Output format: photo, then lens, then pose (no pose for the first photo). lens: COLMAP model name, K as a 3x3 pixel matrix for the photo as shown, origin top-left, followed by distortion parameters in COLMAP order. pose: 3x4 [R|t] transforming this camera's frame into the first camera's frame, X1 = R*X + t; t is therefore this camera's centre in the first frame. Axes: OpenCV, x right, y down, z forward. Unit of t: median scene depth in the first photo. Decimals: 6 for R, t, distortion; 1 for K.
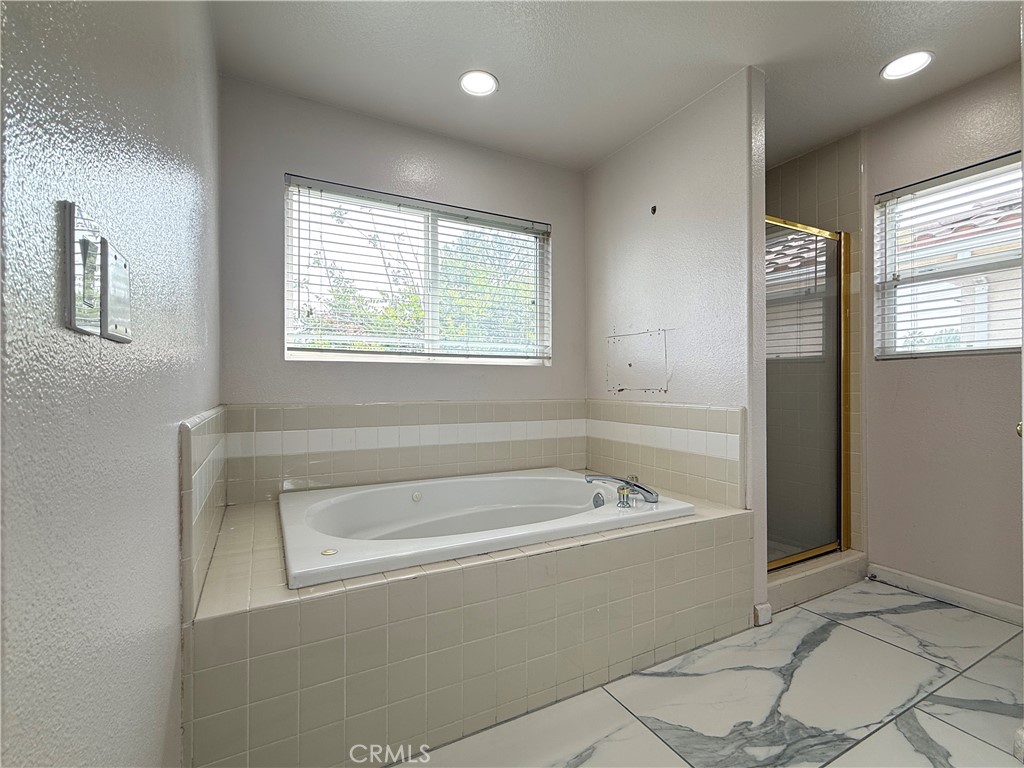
lens RADIAL K [[469.3, 0, 506.9], [0, 469.3, 387.1], [0, 0, 1]] dist [-0.003585, 0.002405]
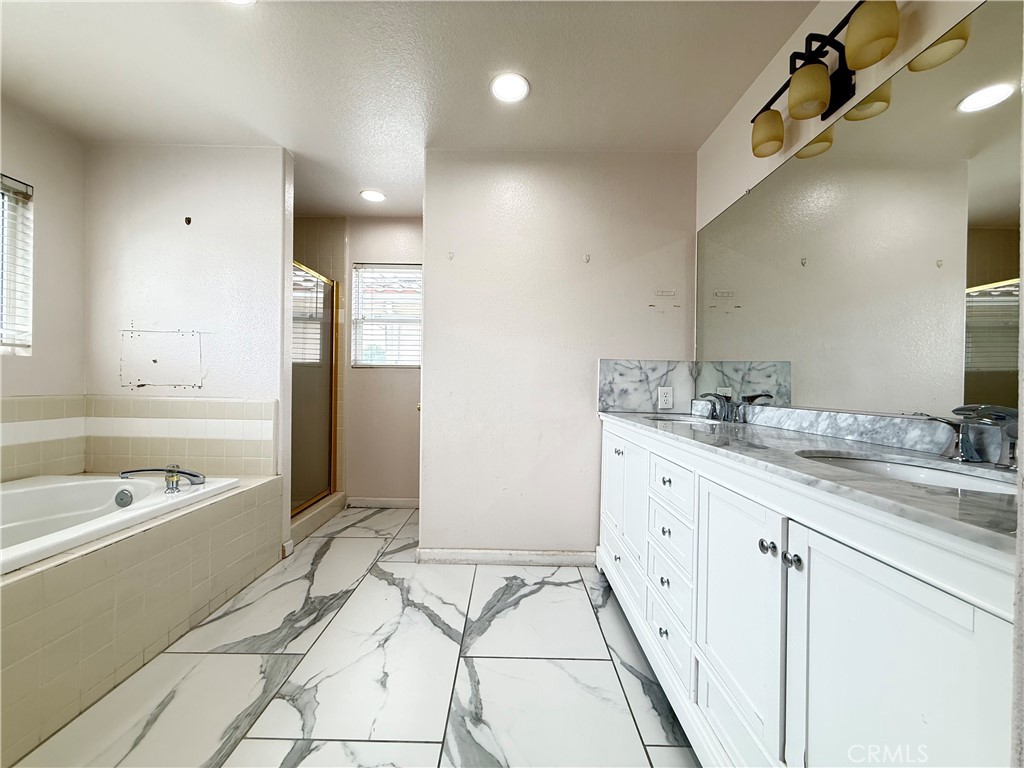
lens RADIAL K [[408.9, 0, 509.4], [0, 408.9, 385.6], [0, 0, 1]] dist [0.005583, -0.000984]
pose [[0.474157, 0.005808, 0.880421, -0.212272], [-0.015835, 0.999873, 0.001932, -0.010654], [-0.880298, -0.014857, 0.474188, -0.144336]]
